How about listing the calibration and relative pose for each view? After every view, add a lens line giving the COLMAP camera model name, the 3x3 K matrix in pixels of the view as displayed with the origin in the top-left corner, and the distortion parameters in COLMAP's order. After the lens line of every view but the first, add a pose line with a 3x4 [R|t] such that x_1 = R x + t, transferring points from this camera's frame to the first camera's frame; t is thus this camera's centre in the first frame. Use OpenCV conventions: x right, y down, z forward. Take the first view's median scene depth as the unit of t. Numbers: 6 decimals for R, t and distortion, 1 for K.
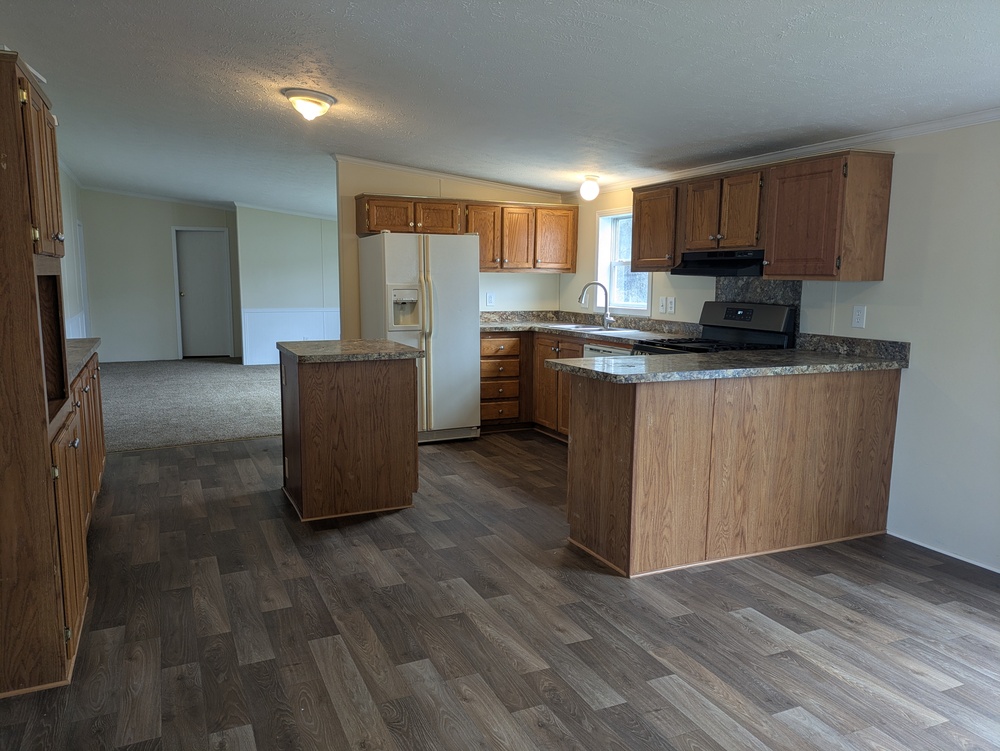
lens RADIAL K [[733.7, 0, 497.8], [0, 733.7, 378.0], [0, 0, 1]] dist [0.033388, -0.013889]
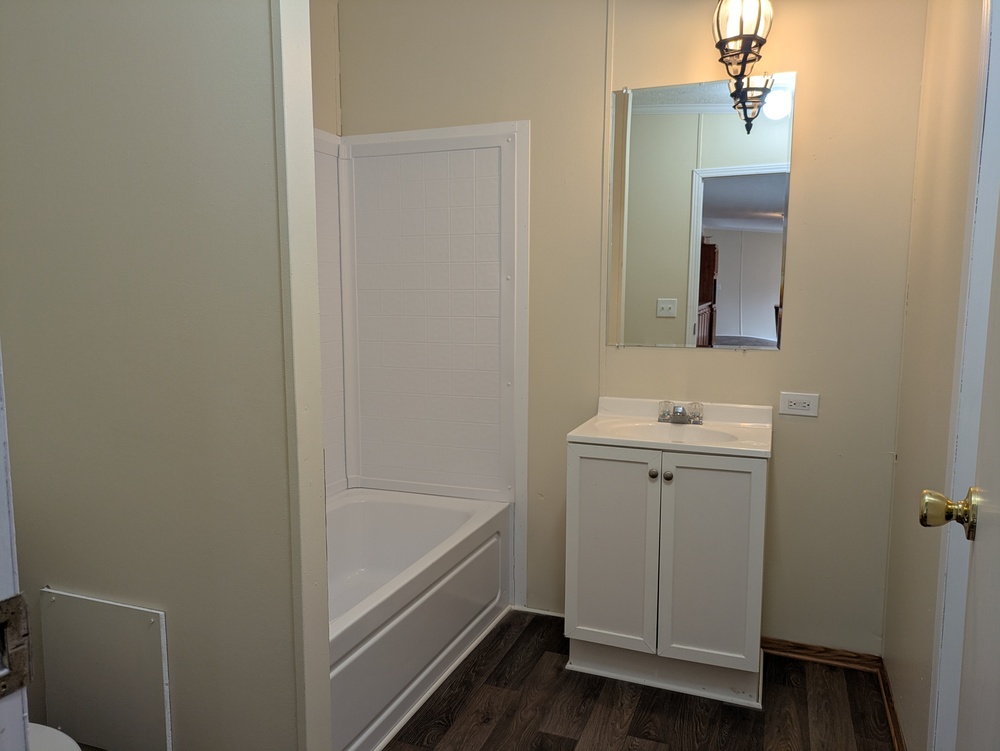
lens RADIAL K [[733.7, 0, 500.2], [0, 733.7, 376.8], [0, 0, 1]] dist [0.033388, -0.013889]
pose [[-0.697443, -0.091162, 0.710818, -0.436333], [0.093489, 0.971826, 0.216365, -0.186695], [-0.710516, 0.217356, -0.669271, 1.477310]]
